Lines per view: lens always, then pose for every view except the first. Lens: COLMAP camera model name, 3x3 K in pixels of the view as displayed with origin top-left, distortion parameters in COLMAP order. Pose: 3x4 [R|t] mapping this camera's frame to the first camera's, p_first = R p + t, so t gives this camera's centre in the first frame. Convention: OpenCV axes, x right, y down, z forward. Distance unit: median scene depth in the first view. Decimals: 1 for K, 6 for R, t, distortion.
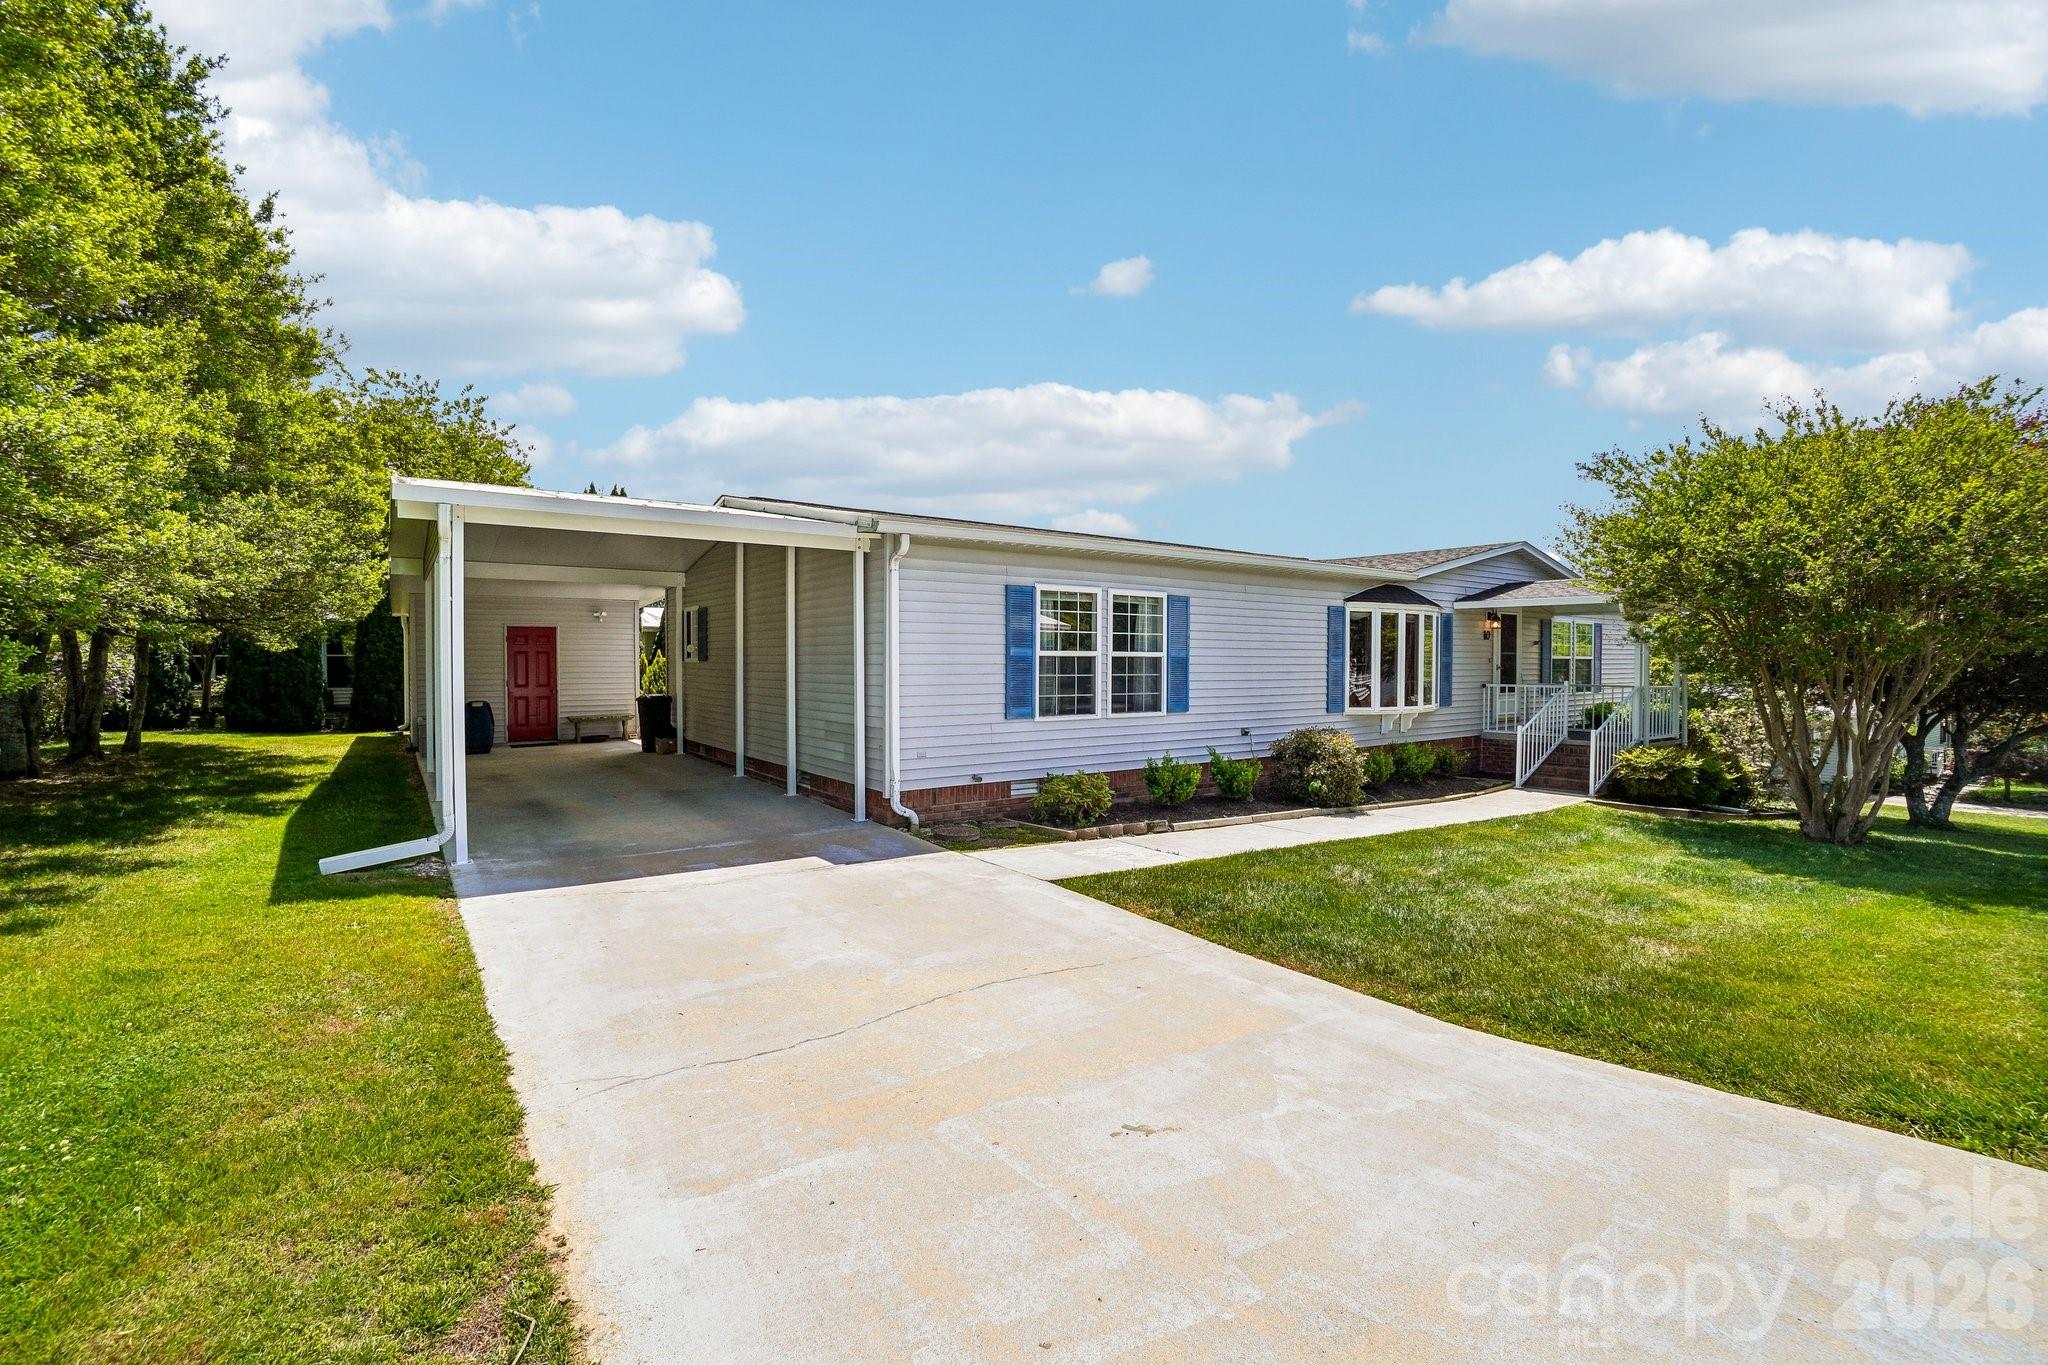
lens RADIAL K [[899.8, 0, 1008.0], [0, 899.8, 681.0], [0, 0, 1]] dist [-0.021012, 0.000591]
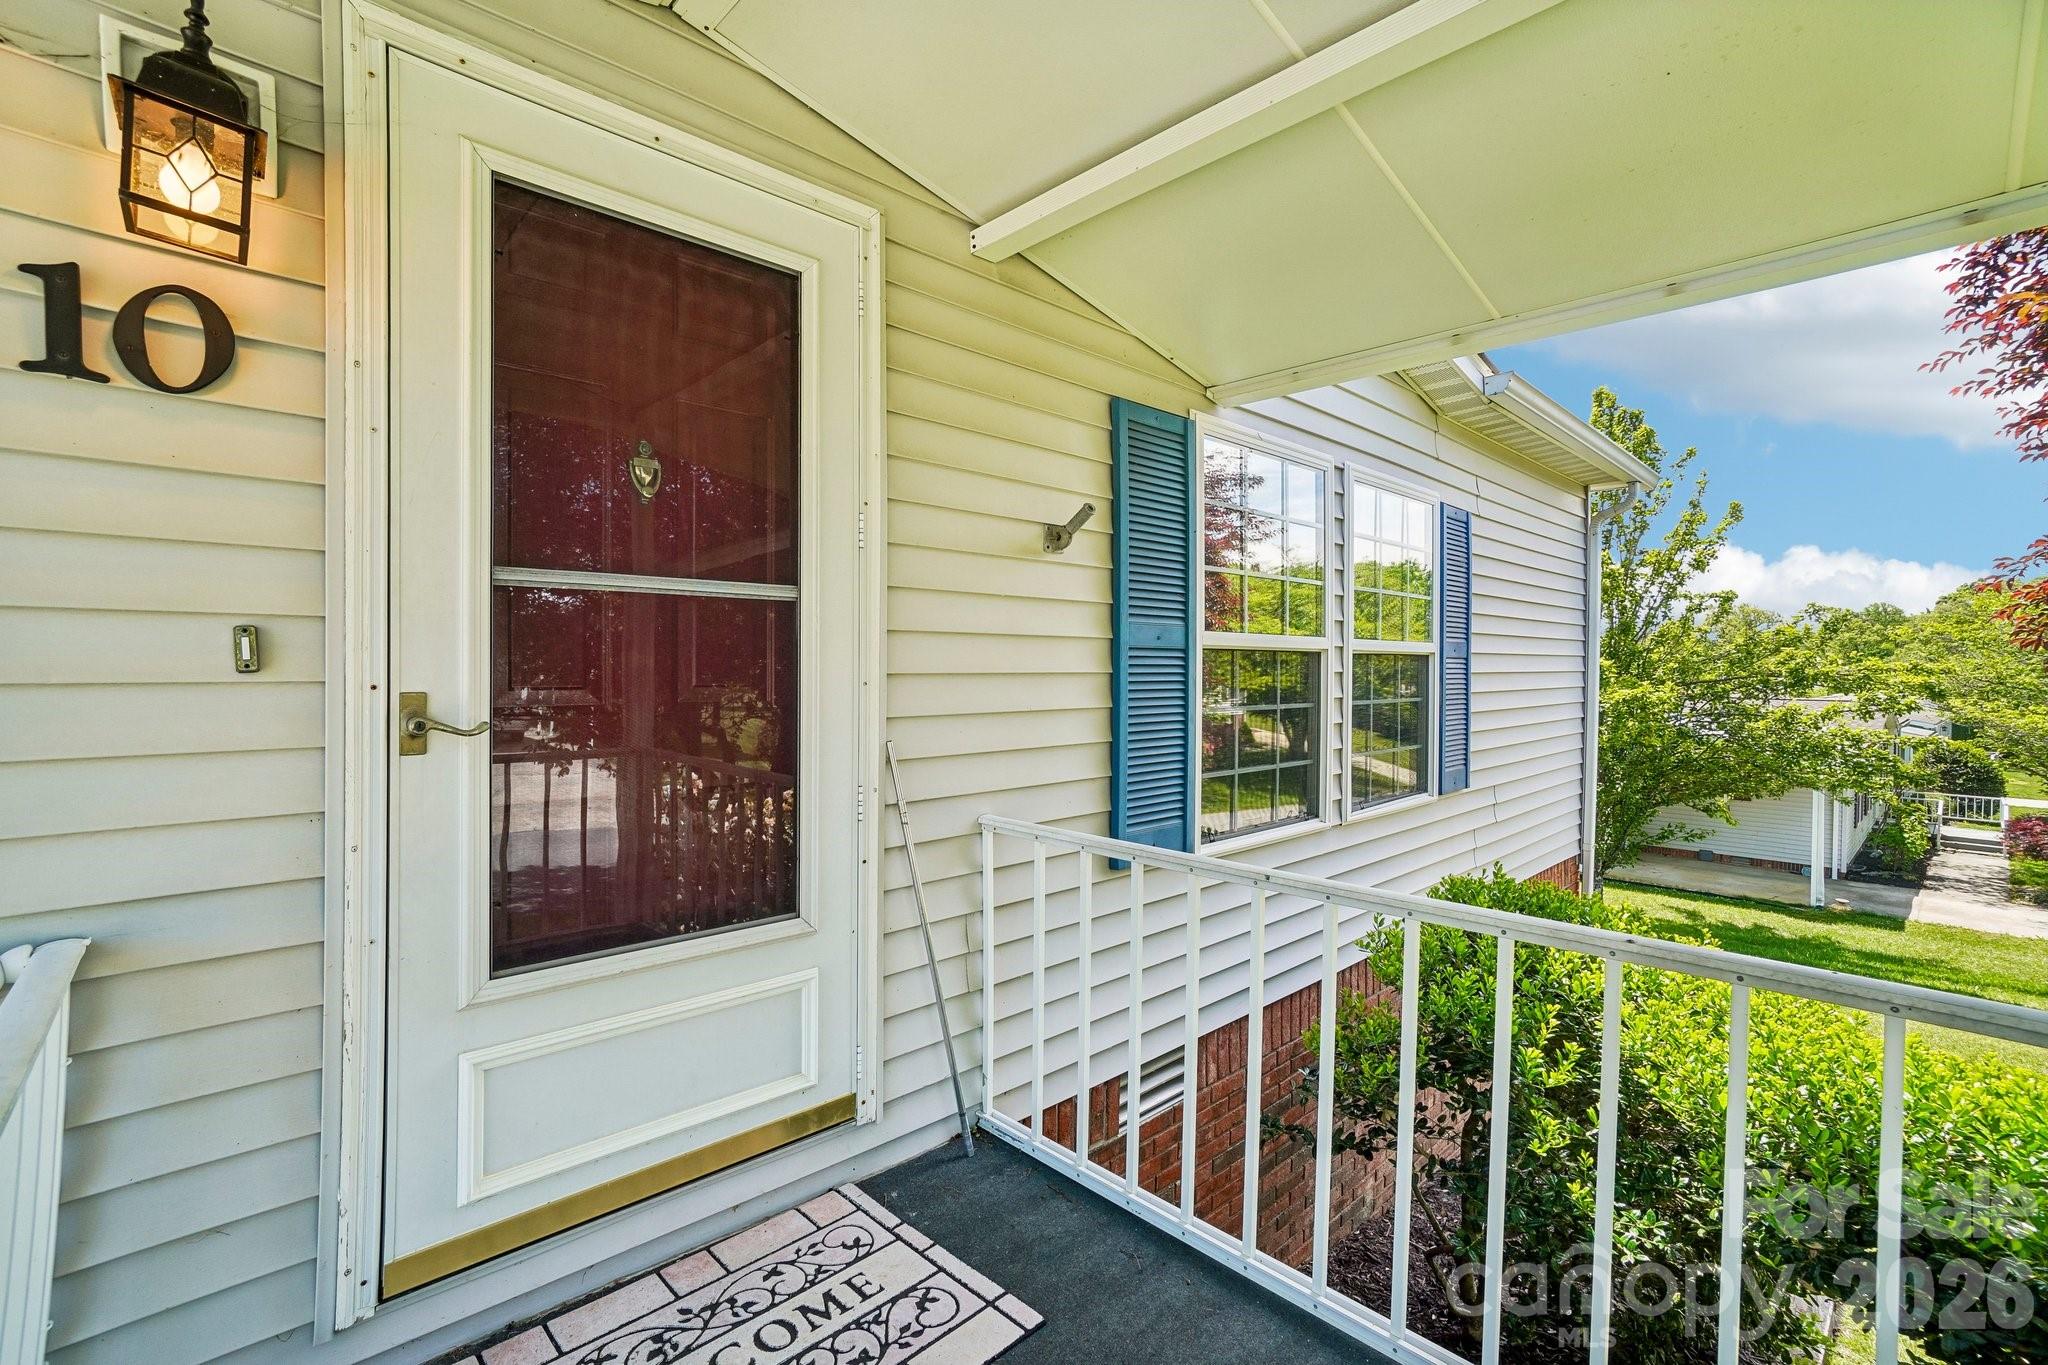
lens RADIAL K [[899.8, 0, 1024.0], [0, 899.8, 673.8], [0, 0, 1]] dist [-0.021012, 0.000591]
pose [[0.990787, -0.002681, 0.135405, 0.843053], [0.004424, 0.999911, -0.012575, -0.026558], [-0.135359, 0.013059, 0.990711, 1.270397]]
